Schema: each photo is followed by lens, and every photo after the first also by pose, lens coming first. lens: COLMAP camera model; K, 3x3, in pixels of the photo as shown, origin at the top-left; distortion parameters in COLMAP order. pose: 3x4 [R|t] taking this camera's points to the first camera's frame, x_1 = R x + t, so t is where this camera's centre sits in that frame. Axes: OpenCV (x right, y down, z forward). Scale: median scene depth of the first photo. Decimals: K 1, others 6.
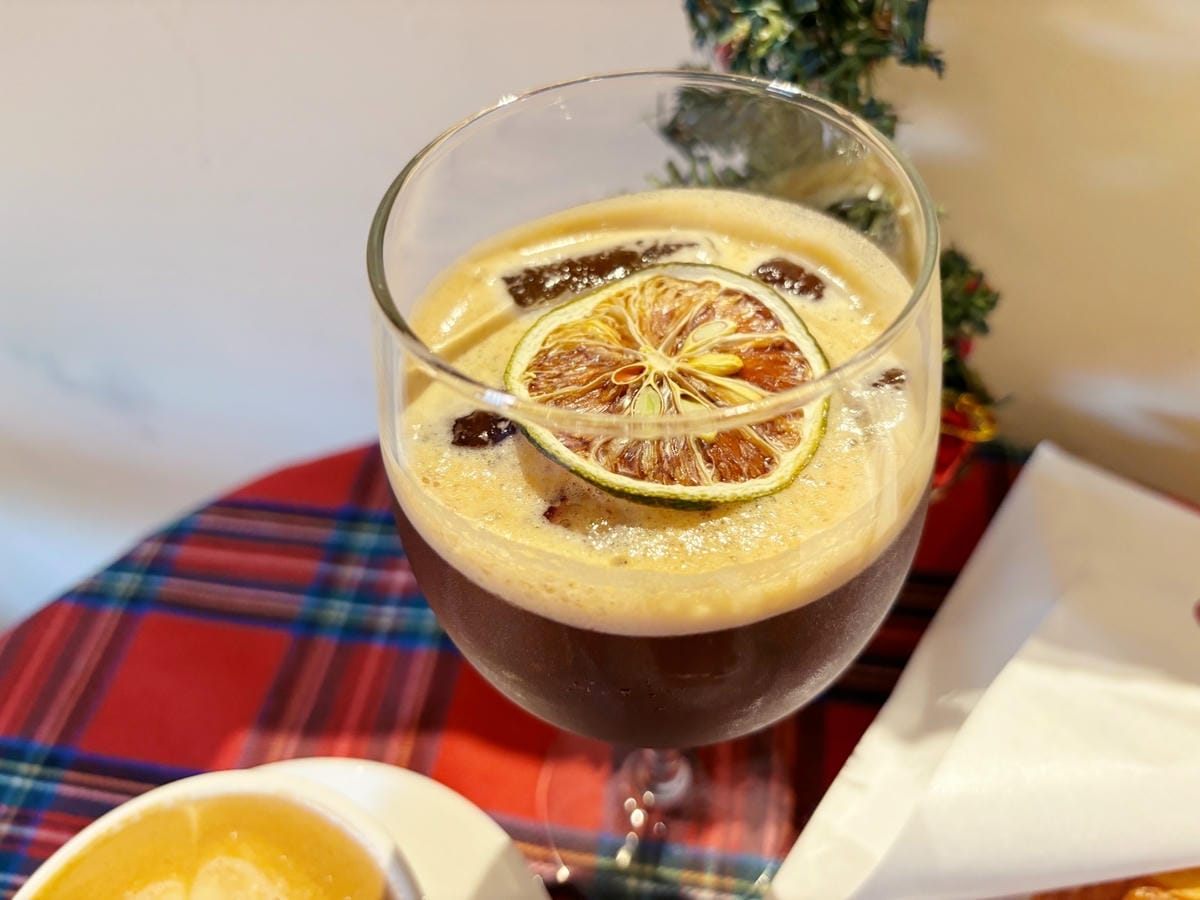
lens RADIAL K [[934.6, 0, 600.0], [0, 934.6, 450.0], [0, 0, 1]] dist [0.058159, -0.156185]
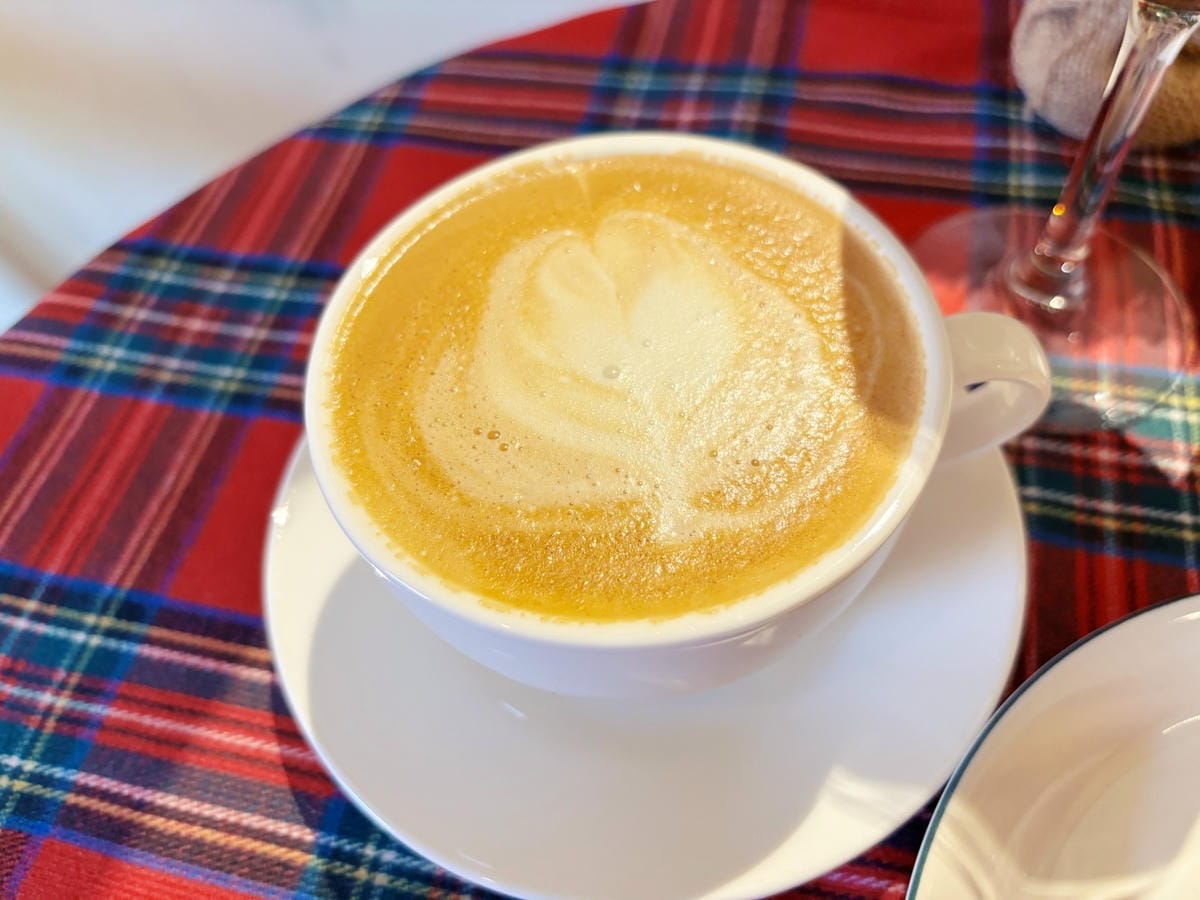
lens RADIAL K [[934.6, 0, 600.0], [0, 934.6, 450.0], [0, 0, 1]] dist [0.058159, -0.156185]
pose [[0.998054, 0.043291, -0.044880, -0.286535], [-0.038640, 0.994260, 0.099767, 0.432223], [0.048941, -0.097839, 0.993998, 0.126118]]
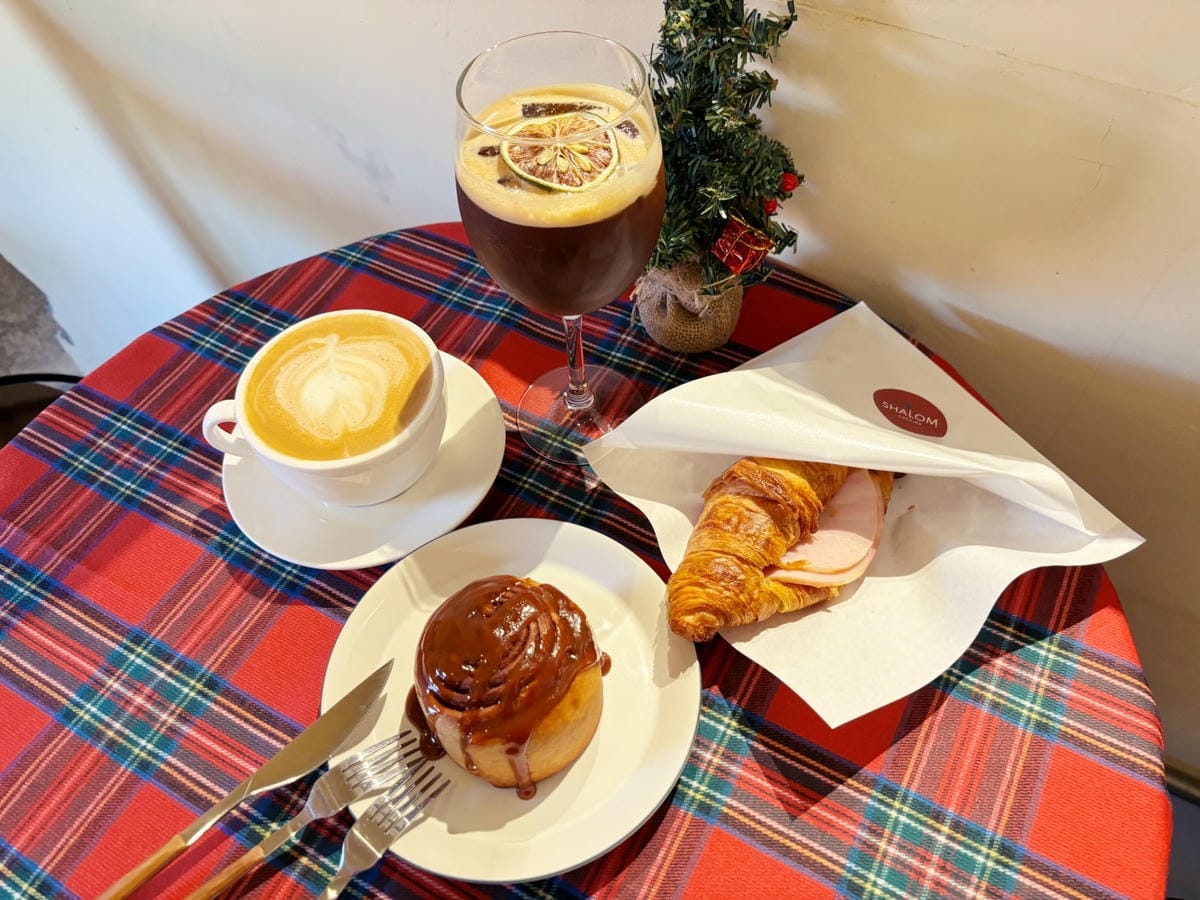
lens RADIAL K [[934.6, 0, 600.0], [0, 934.6, 450.0], [0, 0, 1]] dist [0.058159, -0.156185]
pose [[0.943757, 0.272487, -0.187279, 0.500213], [-0.258352, 0.961207, 0.096621, 0.251573], [0.206342, -0.042803, 0.977543, -0.898162]]
